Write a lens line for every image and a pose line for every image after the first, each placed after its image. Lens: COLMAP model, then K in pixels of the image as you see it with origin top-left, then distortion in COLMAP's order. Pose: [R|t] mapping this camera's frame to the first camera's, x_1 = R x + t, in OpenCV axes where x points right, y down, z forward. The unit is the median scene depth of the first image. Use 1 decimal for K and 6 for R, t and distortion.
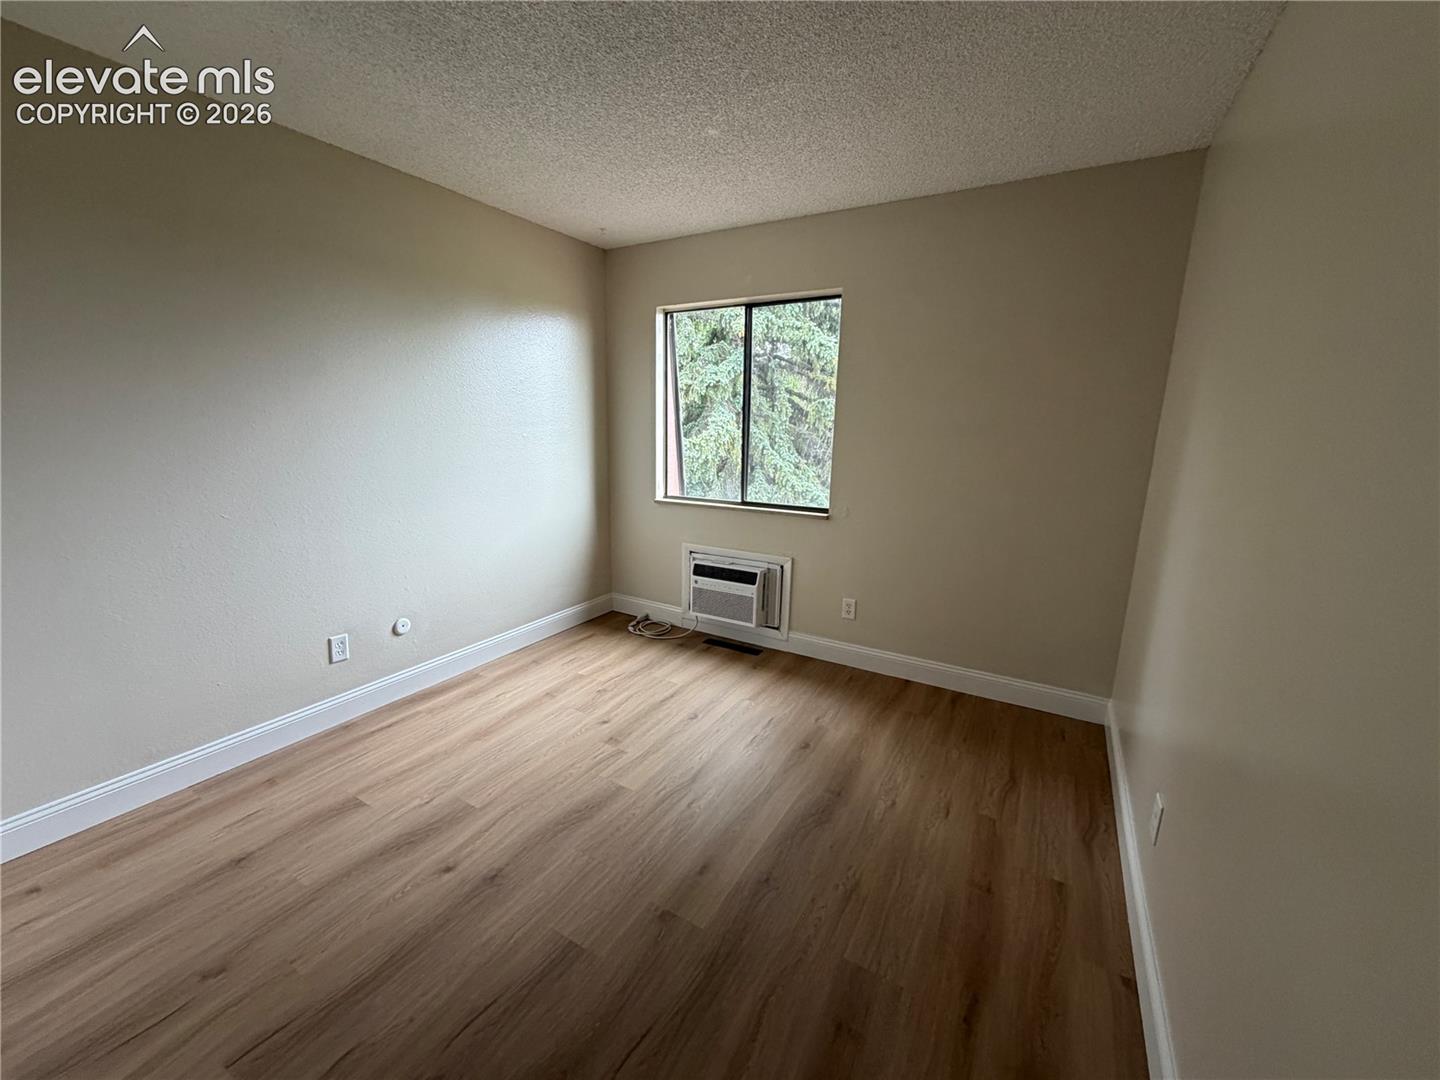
lens RADIAL K [[594.7, 0, 721.7], [0, 594.7, 549.4], [0, 0, 1]] dist [0.000259, -0.000122]
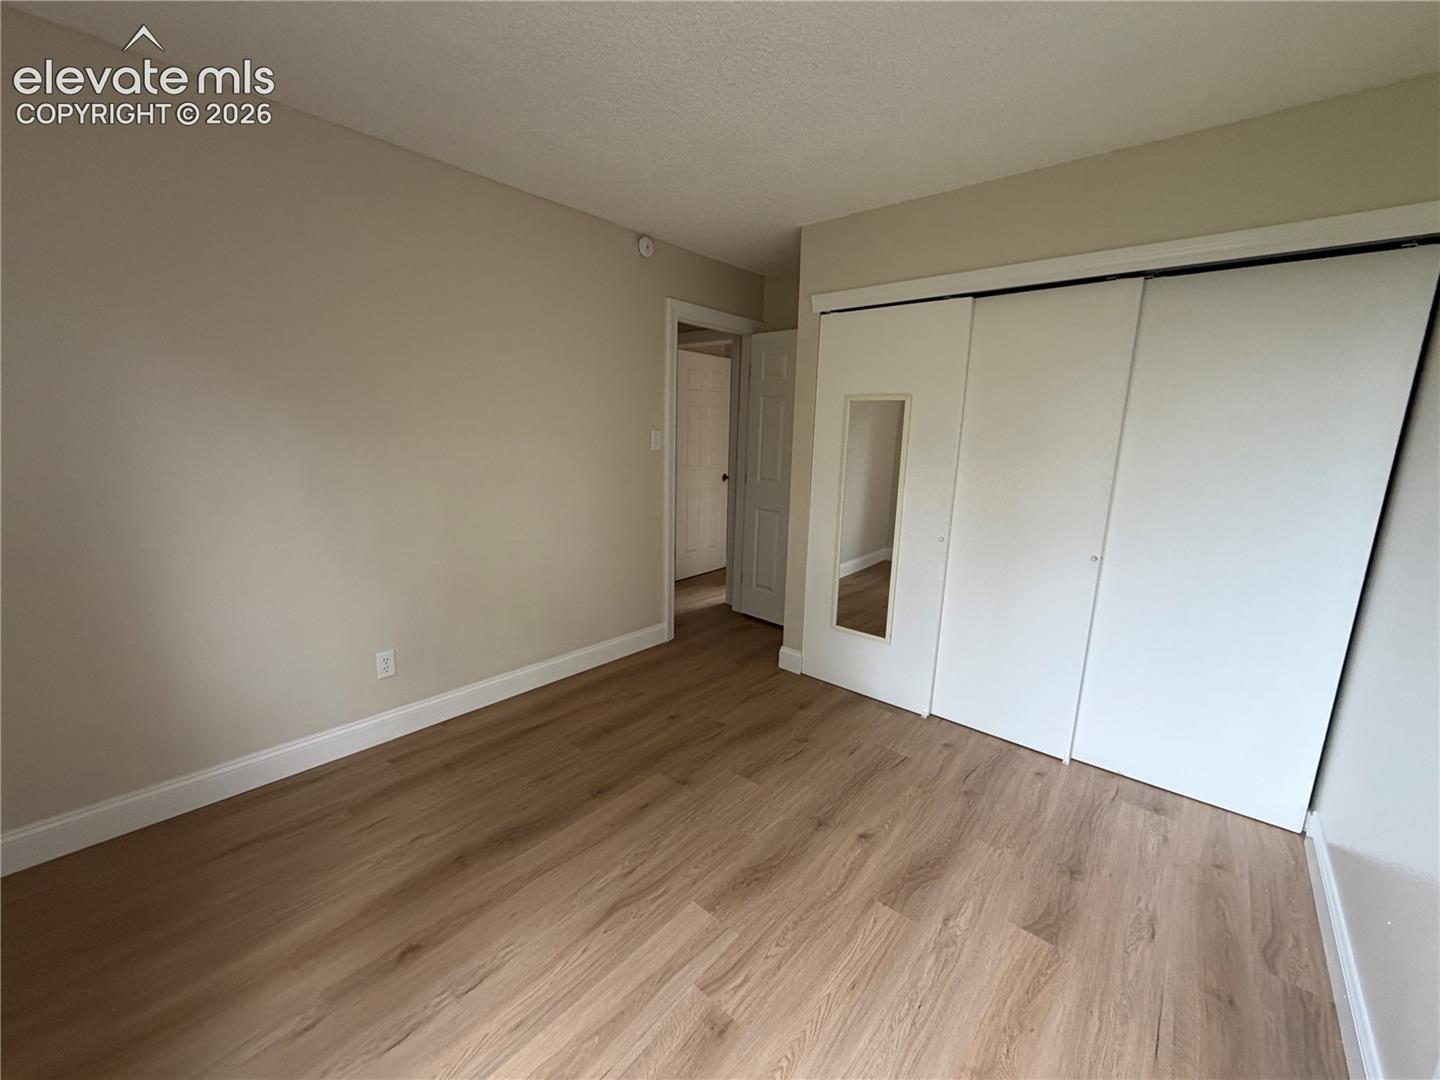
lens RADIAL K [[594.7, 0, 721.7], [0, 594.7, 549.4], [0, 0, 1]] dist [0.000259, -0.000122]
pose [[-0.983239, -0.082451, 0.162610, -0.282452], [-0.008357, 0.911345, 0.411559, -0.354072], [-0.182127, 0.403302, -0.896759, 1.553720]]
